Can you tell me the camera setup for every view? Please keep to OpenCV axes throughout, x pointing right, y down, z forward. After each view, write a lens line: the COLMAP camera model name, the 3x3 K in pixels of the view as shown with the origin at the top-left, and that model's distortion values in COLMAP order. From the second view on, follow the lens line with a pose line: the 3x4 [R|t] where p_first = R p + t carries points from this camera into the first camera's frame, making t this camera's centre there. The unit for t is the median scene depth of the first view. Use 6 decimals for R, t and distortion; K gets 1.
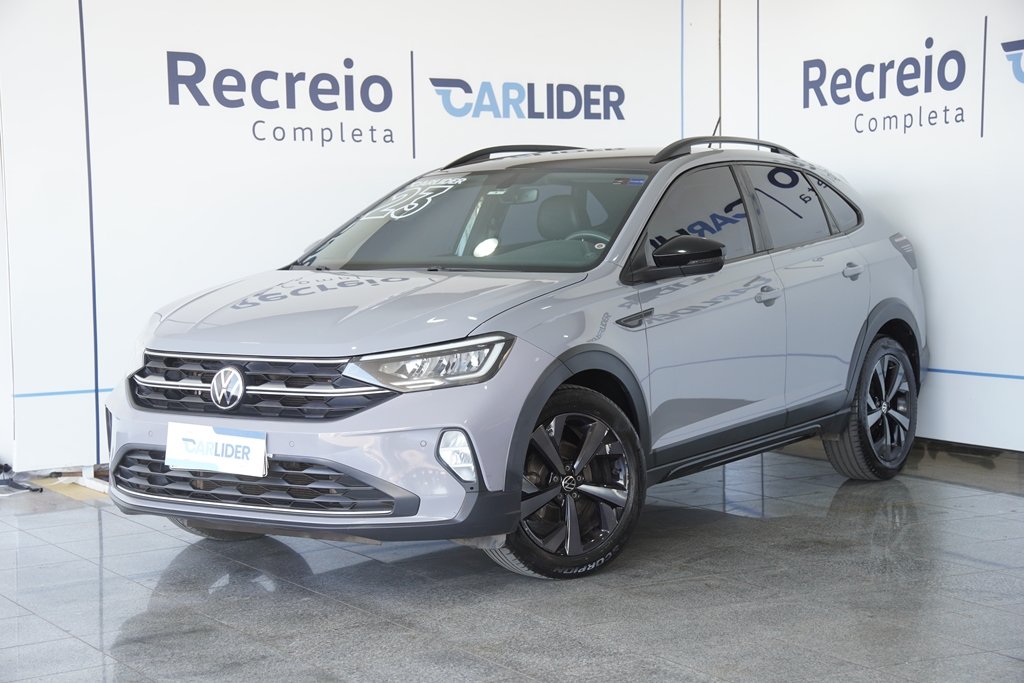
lens RADIAL K [[1797.5, 0, 501.8], [0, 1797.5, 342.8], [0, 0, 1]] dist [0.284231, 0.916113]
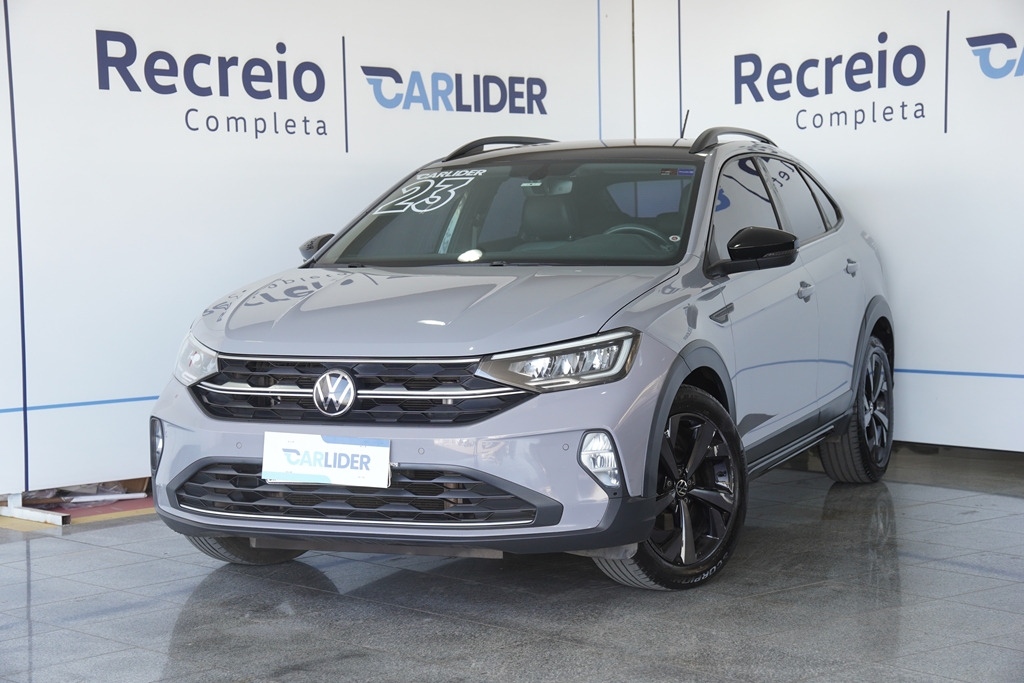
lens RADIAL K [[1899.7, 0, 499.1], [0, 1899.7, 343.9], [0, 0, 1]] dist [0.354111, 0.661355]
pose [[0.981553, -0.014540, 0.190638, -0.167440], [0.016674, 0.999815, -0.009596, 0.007182], [-0.190464, 0.012598, 0.981613, 0.023662]]
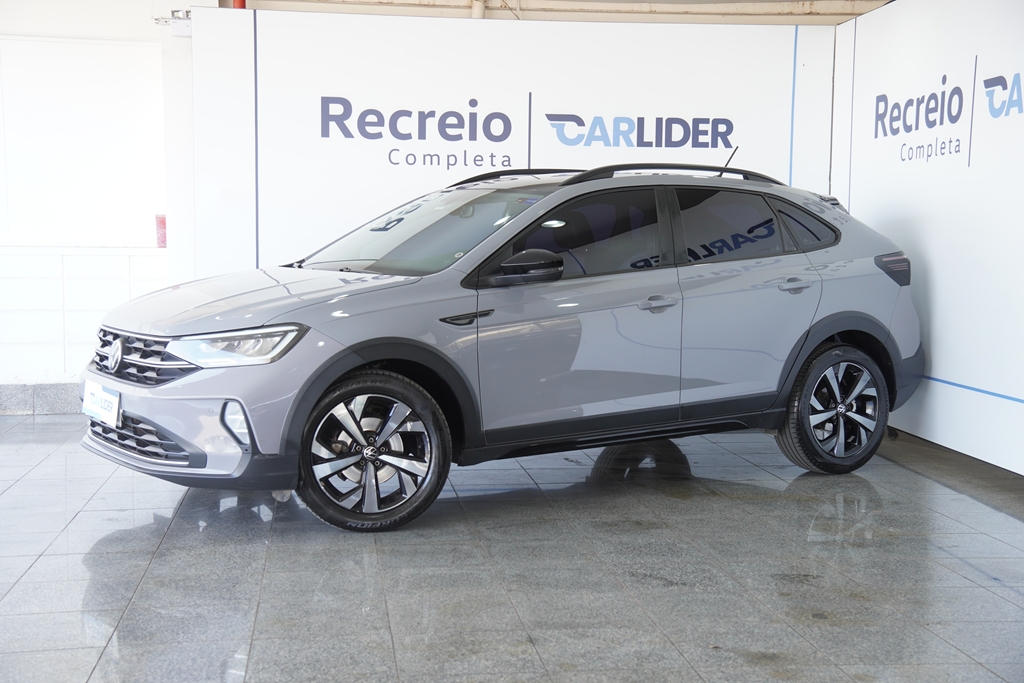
lens RADIAL K [[1392.3, 0, 512.0], [0, 1392.3, 341.5], [0, 0, 1]] dist [0.106904, 0.459170]
pose [[0.923708, 0.054866, -0.379147, 0.319499], [-0.049280, 0.998486, 0.024429, -0.015419], [0.379914, -0.003881, 0.925014, 0.123383]]
